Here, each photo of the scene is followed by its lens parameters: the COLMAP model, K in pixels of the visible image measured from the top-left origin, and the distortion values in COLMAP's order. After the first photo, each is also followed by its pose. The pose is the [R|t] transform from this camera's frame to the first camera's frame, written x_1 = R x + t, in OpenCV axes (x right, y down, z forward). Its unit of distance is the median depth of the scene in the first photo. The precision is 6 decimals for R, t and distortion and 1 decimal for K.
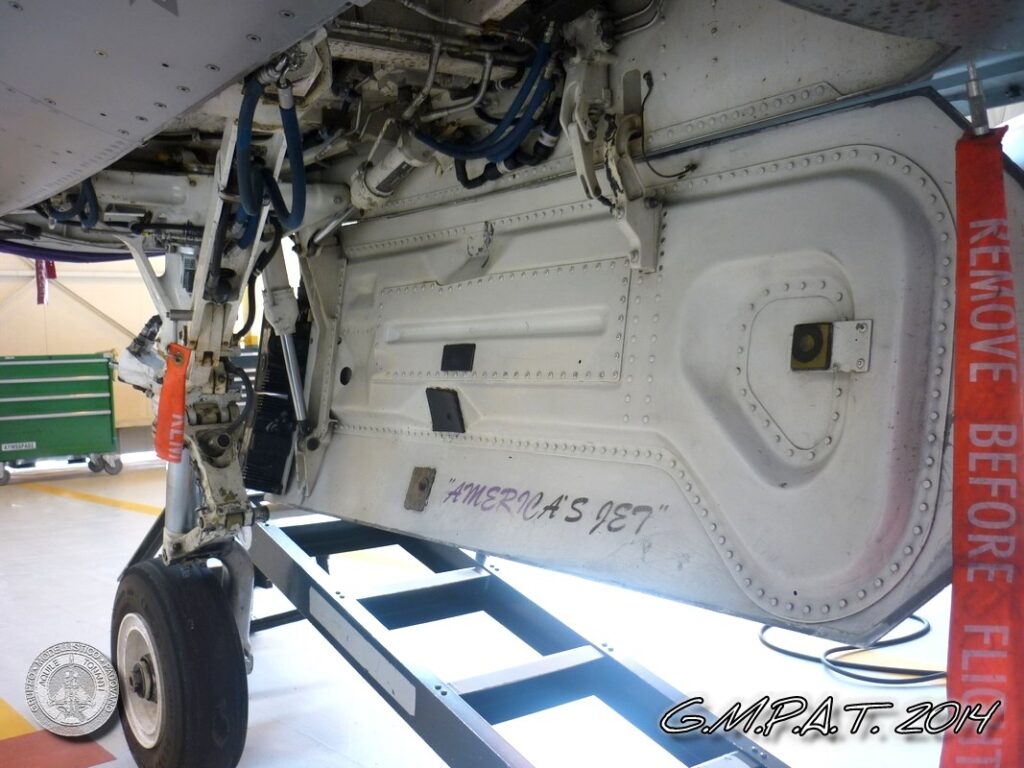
lens RADIAL K [[1019.0, 0, 512.0], [0, 1019.0, 384.0], [0, 0, 1]] dist [-0.123495, 0.241594]
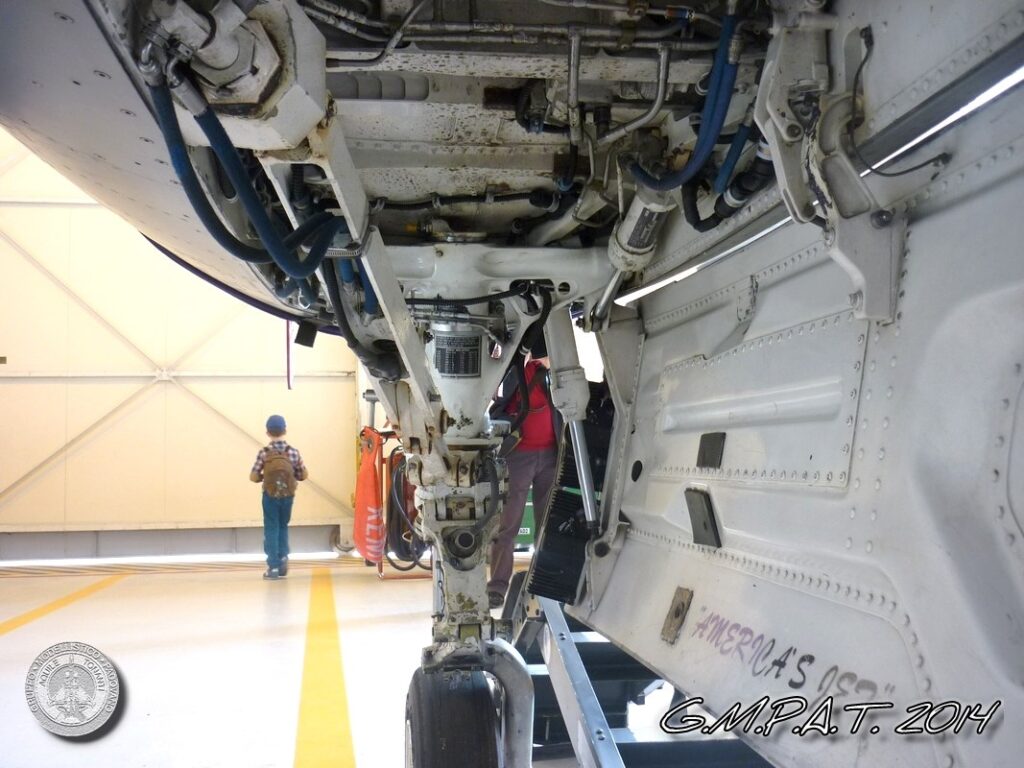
lens RADIAL K [[1019.0, 0, 512.0], [0, 1019.0, 384.0], [0, 0, 1]] dist [-0.123495, 0.241594]
pose [[0.872835, -0.013386, -0.487832, 0.210290], [-0.032644, 0.995783, -0.085730, -0.005328], [0.486923, 0.090753, 0.868717, 0.271065]]
